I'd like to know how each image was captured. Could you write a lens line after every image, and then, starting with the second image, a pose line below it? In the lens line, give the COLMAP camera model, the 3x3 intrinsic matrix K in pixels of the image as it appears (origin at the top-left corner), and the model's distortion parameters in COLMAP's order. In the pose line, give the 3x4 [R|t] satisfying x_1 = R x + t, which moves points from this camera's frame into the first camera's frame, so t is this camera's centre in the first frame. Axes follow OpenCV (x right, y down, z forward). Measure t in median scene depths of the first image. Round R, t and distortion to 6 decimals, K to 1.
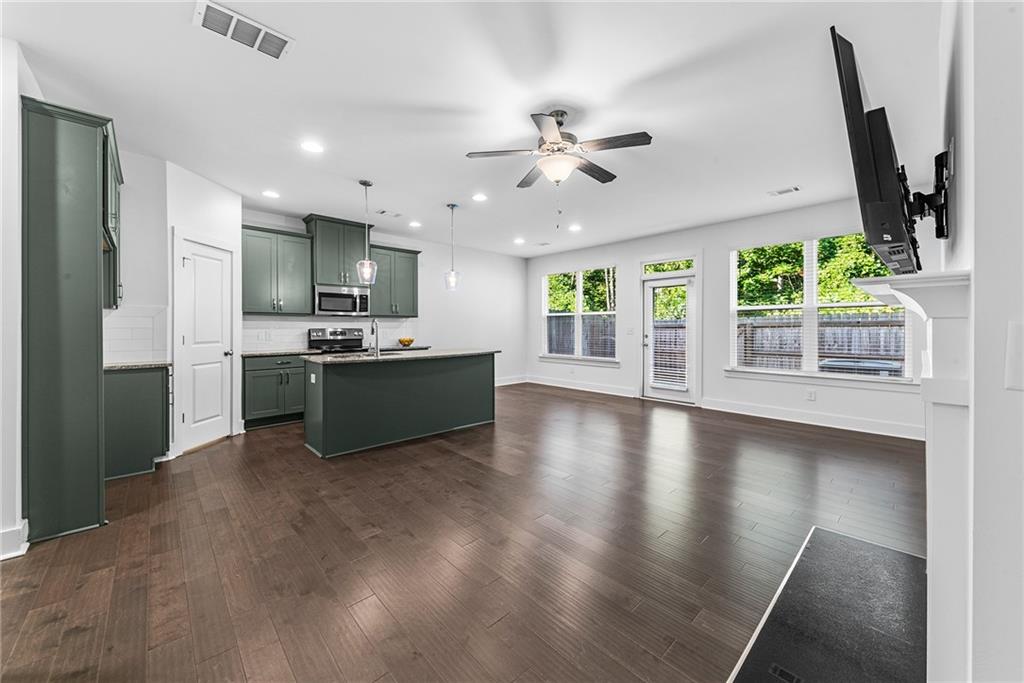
lens RADIAL K [[381.1, 0, 513.8], [0, 381.1, 324.6], [0, 0, 1]] dist [0.001006, 0.000000]
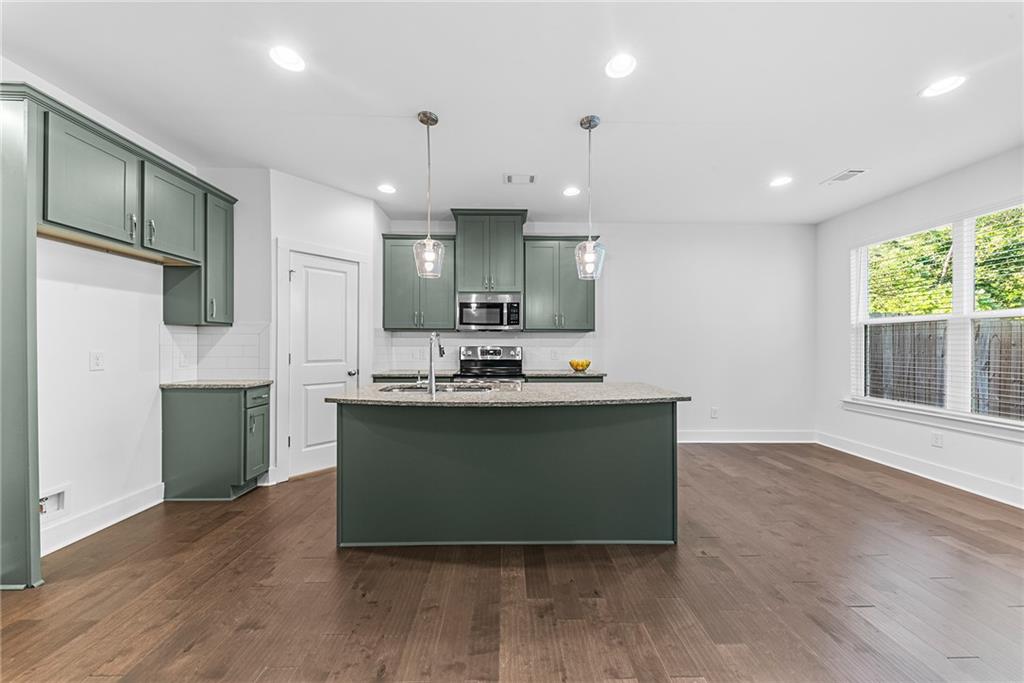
lens RADIAL K [[354.7, 0, 512.9], [0, 354.7, 343.0], [0, 0, 1]] dist [-0.000446, -0.000113]
pose [[0.742894, 0.000187, -0.669409, 0.081648], [0.001462, 0.999997, 0.001902, 0.001470], [0.669408, -0.002391, 0.742891, 0.470866]]
